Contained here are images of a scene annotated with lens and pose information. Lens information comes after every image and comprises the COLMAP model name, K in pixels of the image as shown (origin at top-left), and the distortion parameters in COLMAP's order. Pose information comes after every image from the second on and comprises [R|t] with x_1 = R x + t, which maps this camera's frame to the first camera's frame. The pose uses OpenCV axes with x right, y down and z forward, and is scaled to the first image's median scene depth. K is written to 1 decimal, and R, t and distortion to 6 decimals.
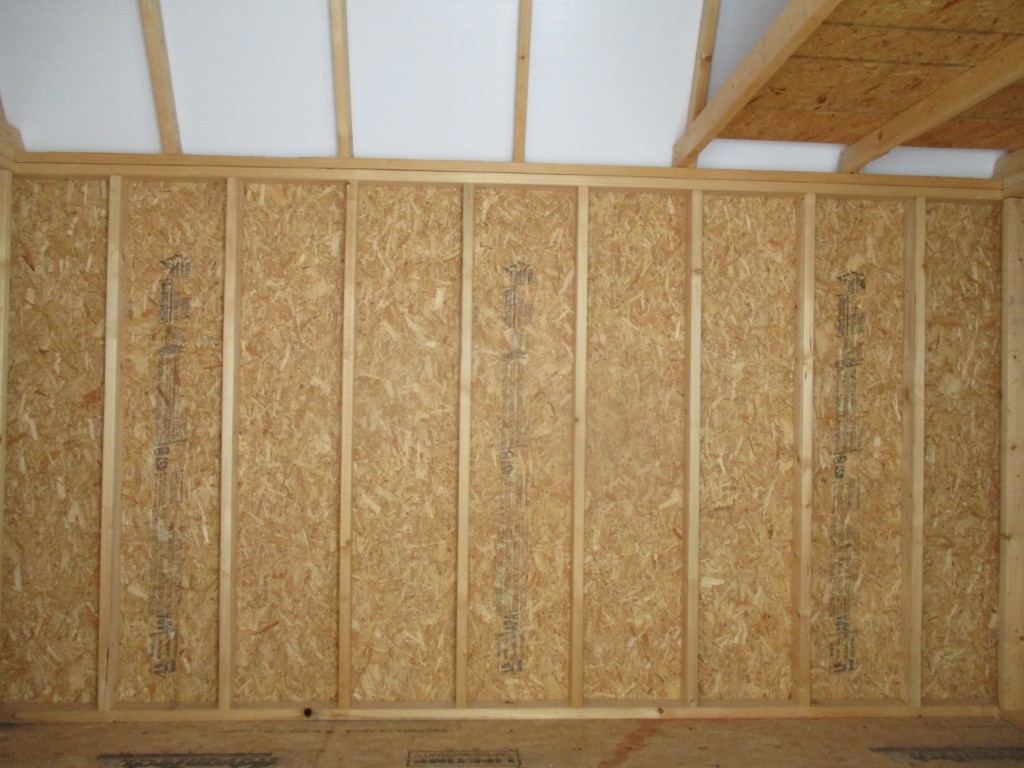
lens RADIAL K [[849.0, 0, 520.6], [0, 849.0, 384.6], [0, 0, 1]] dist [-0.036267, 0.020322]
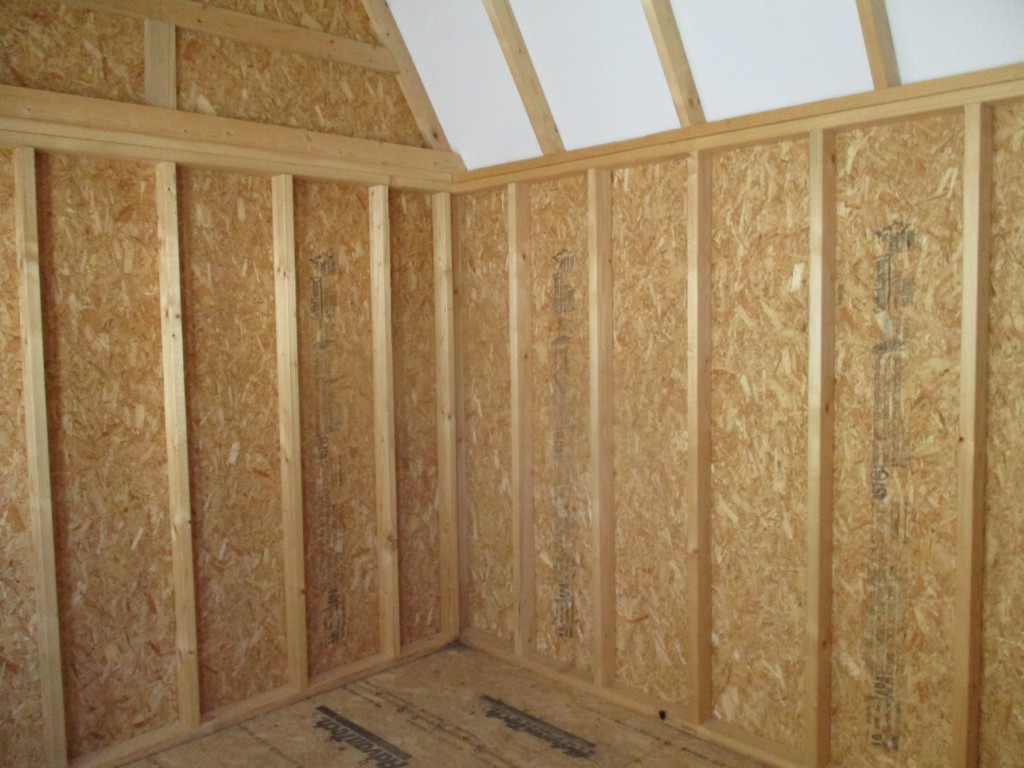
lens RADIAL K [[849.0, 0, 518.3], [0, 849.0, 383.6], [0, 0, 1]] dist [-0.036267, 0.020322]
pose [[0.658515, 0.037729, -0.751622, 0.346379], [0.024540, 0.997135, 0.071553, -0.064291], [0.752168, -0.065563, 0.655702, 0.255780]]
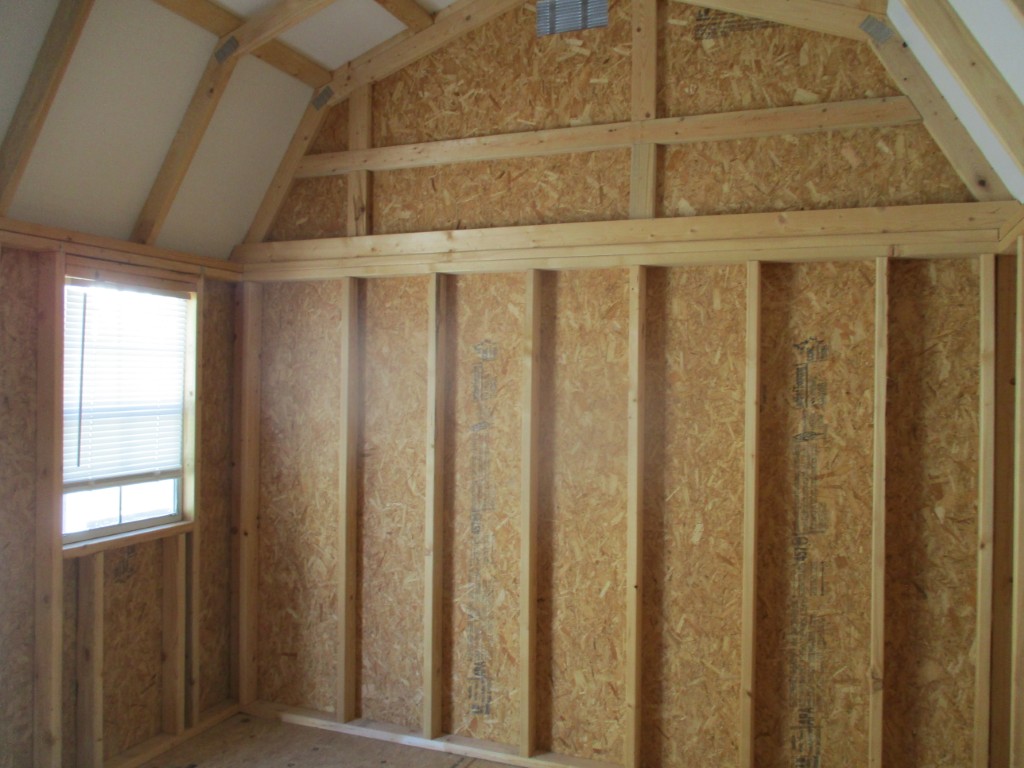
lens RADIAL K [[849.0, 0, 514.9], [0, 849.0, 379.5], [0, 0, 1]] dist [-0.036267, 0.020322]
pose [[-0.415353, -0.012080, -0.909580, 0.410793], [-0.018819, 0.999812, -0.004685, -0.097403], [0.909466, 0.015171, -0.415502, 0.856296]]
